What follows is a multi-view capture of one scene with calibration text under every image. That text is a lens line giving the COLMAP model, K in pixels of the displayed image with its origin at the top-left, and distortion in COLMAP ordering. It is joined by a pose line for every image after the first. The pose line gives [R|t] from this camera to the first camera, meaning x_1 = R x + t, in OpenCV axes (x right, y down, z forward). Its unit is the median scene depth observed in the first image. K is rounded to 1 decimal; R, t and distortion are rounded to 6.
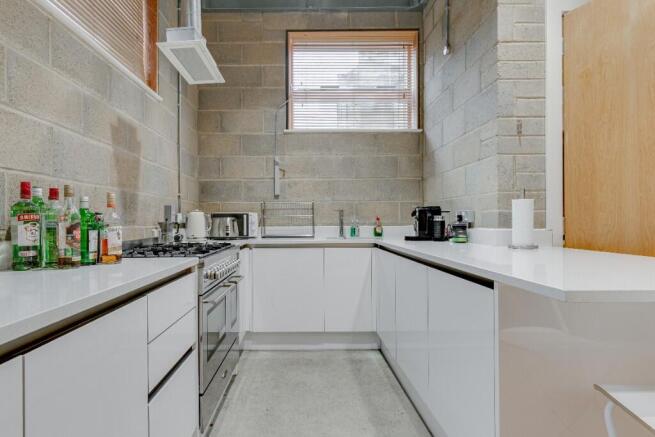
lens RADIAL K [[364.3, 0, 297.1], [0, 364.3, 220.5], [0, 0, 1]] dist [-0.000455, -0.000125]
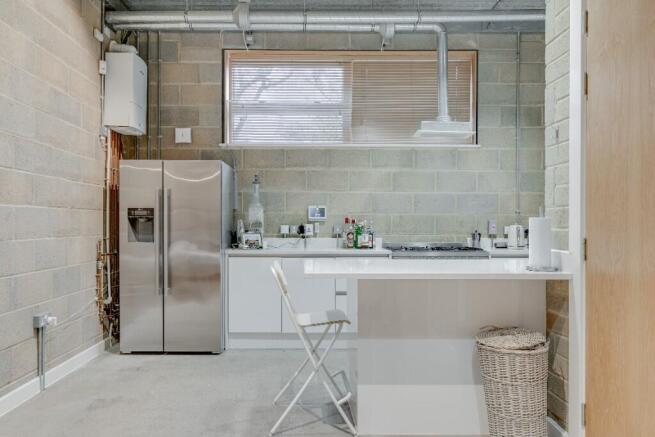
lens RADIAL K [[461.4, 0, 311.7], [0, 461.4, 226.6], [0, 0, 1]] dist [0.000315, 0.000014]
pose [[0.011049, 0.010166, -0.999887, 1.231784], [-0.003907, 0.999941, 0.010124, -0.030079], [0.999931, 0.003794, 0.011088, 0.284509]]
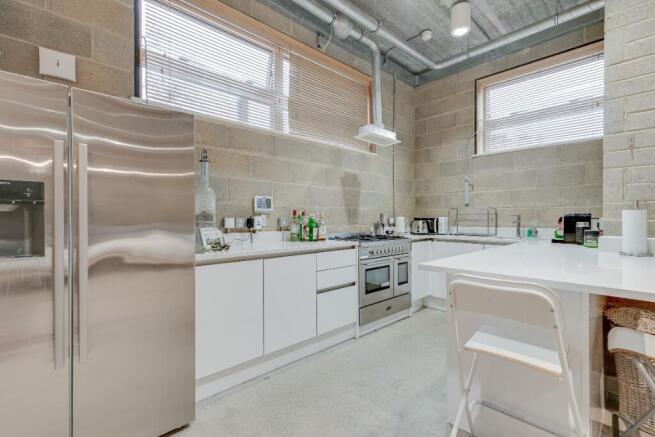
lens RADIAL K [[292.9, 0, 327.5], [0, 292.9, 218.5], [0, 0, 1]] dist [-0.000131, -0.000075]
pose [[0.692094, 0.008521, -0.721757, 0.440389], [-0.004770, 0.999962, 0.007232, -0.023811], [0.721791, -0.001562, 0.692109, -0.156647]]
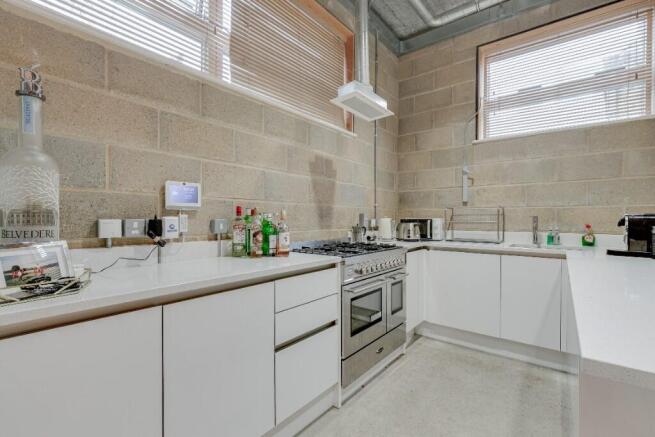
lens RADIAL K [[293.8, 0, 327.1], [0, 293.8, 220.9], [0, 0, 1]] dist [0.001460, -0.000061]
pose [[0.787900, 0.012923, -0.615667, 0.188942], [-0.008238, 0.999912, 0.010445, -0.022581], [0.615748, -0.003158, 0.787937, 0.063927]]
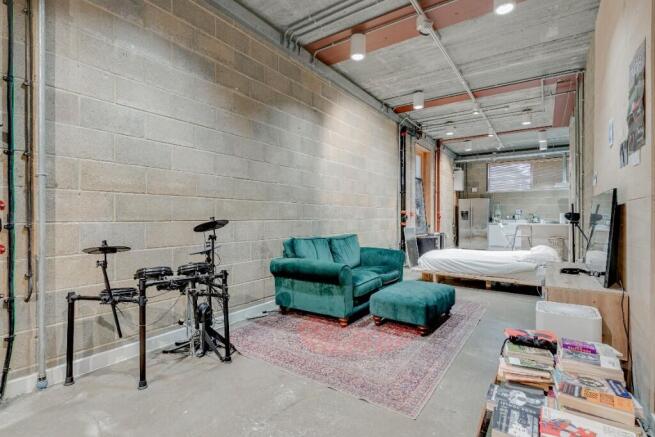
lens RADIAL K [[319.3, 0, 319.2], [0, 319.3, 219.4], [0, 0, 1]] dist [-0.003126, 0.000162]
pose [[-0.580484, 0.007164, -0.814240, 3.791871], [-0.001363, 0.999951, 0.009769, -0.008993], [0.814271, 0.006781, -0.580446, 0.561285]]
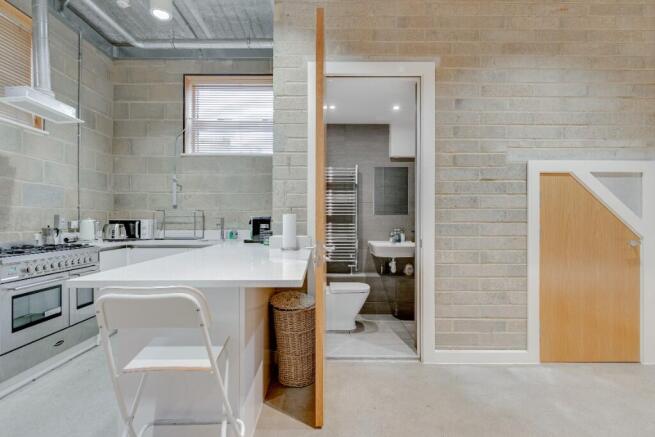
lens RADIAL K [[319.3, 0, 319.2], [0, 319.3, 219.4], [0, 0, 1]] dist [-0.003126, 0.000162]
pose [[0.999963, 0.006669, 0.005491, 0.513335], [-0.006651, 0.999972, -0.003343, -0.024604], [-0.005513, 0.003307, 0.999979, -0.121177]]
